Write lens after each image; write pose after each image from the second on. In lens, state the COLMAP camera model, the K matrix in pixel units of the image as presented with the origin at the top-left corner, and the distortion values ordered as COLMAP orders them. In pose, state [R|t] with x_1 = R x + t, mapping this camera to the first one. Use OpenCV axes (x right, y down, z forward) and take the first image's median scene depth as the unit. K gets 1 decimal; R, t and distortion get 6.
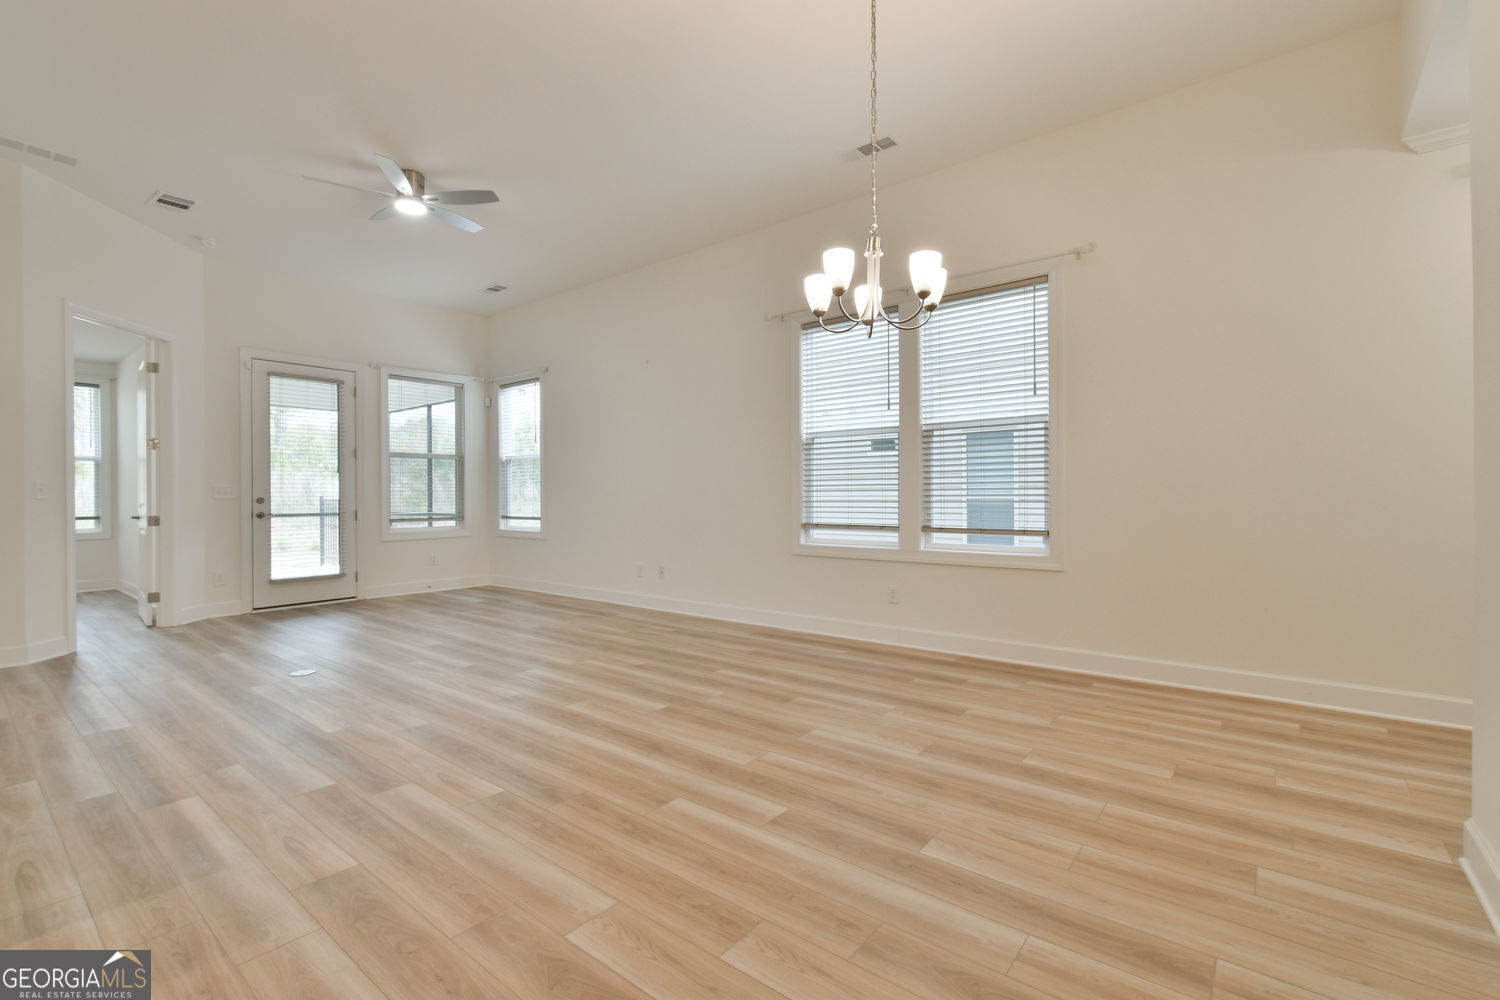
lens RADIAL K [[659.4, 0, 752.4], [0, 659.4, 497.0], [0, 0, 1]] dist [0.008197, -0.004286]
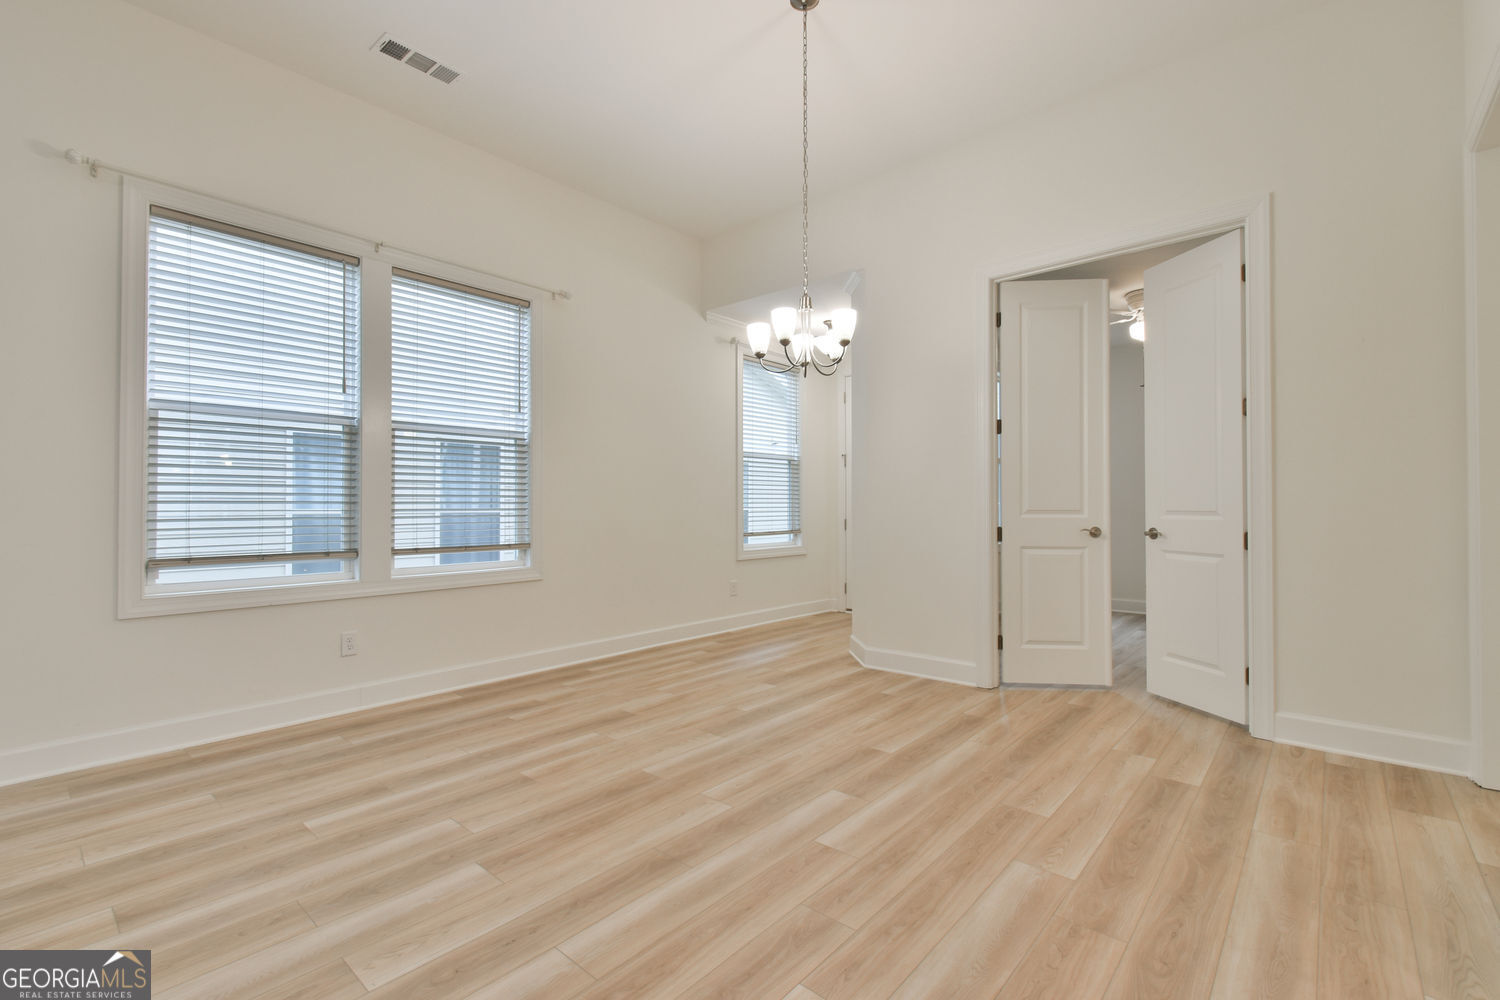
lens RADIAL K [[659.4, 0, 752.4], [0, 659.4, 497.0], [0, 0, 1]] dist [0.008197, -0.004286]
pose [[0.042432, 0.021080, 0.998877, -0.523458], [0.003909, 0.999766, -0.021264, 0.001000], [-0.999092, 0.004807, 0.042340, 0.530096]]
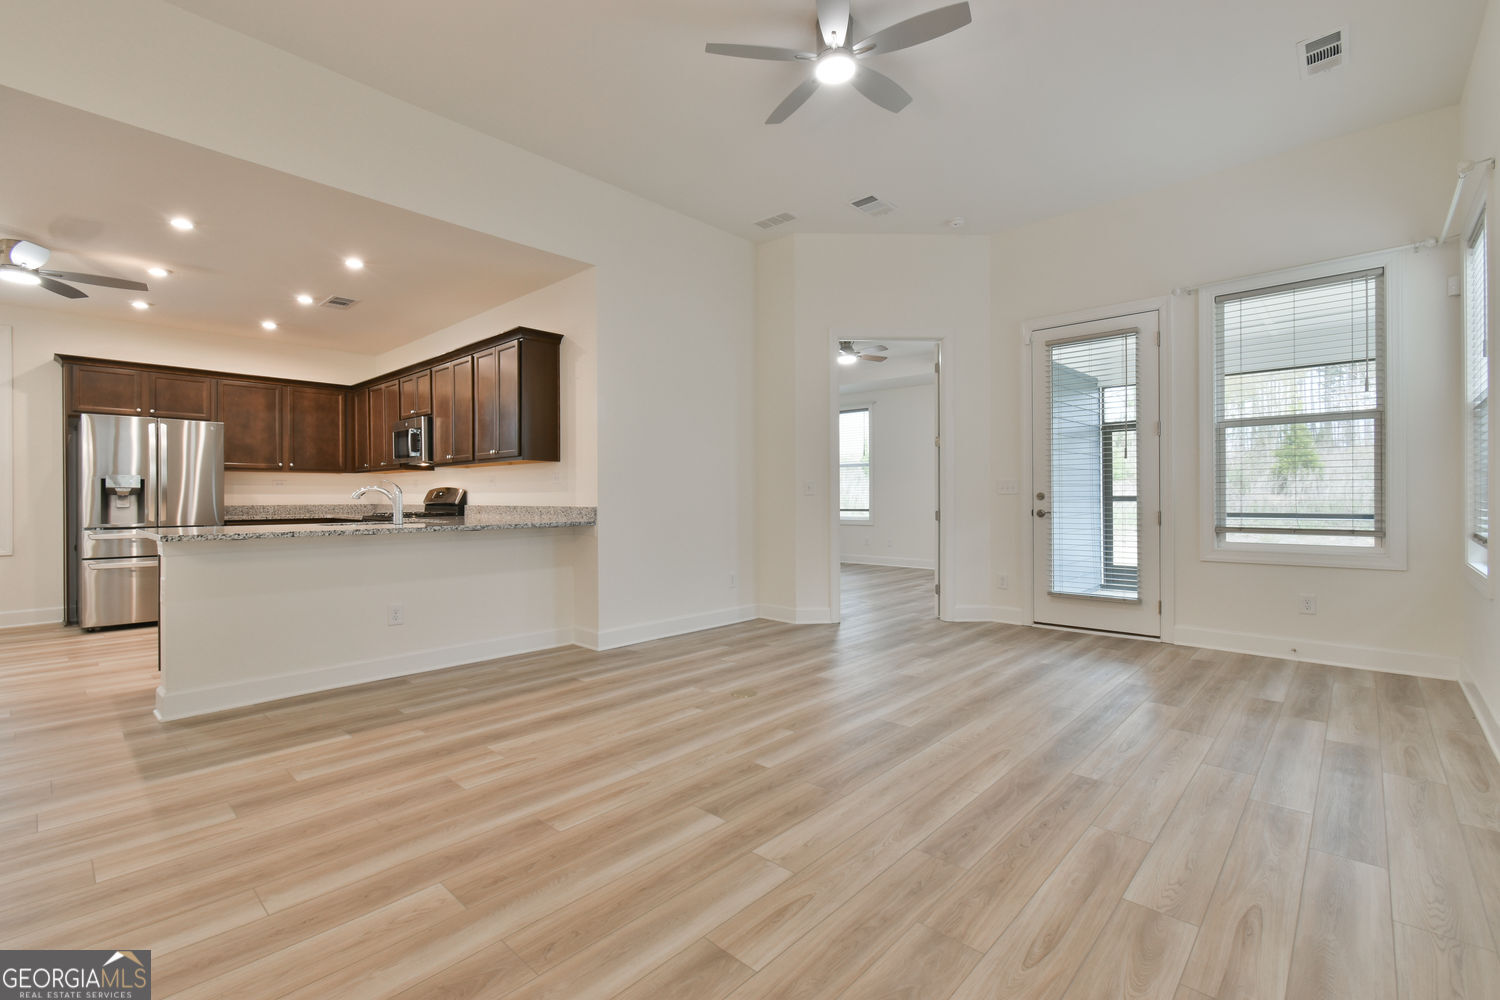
lens RADIAL K [[659.4, 0, 752.4], [0, 659.4, 497.0], [0, 0, 1]] dist [0.008197, -0.004286]
pose [[-0.068470, 0.007565, -0.997624, 0.172664], [0.003803, 0.999966, 0.007322, -0.001871], [0.997646, -0.003293, -0.068496, 0.944134]]
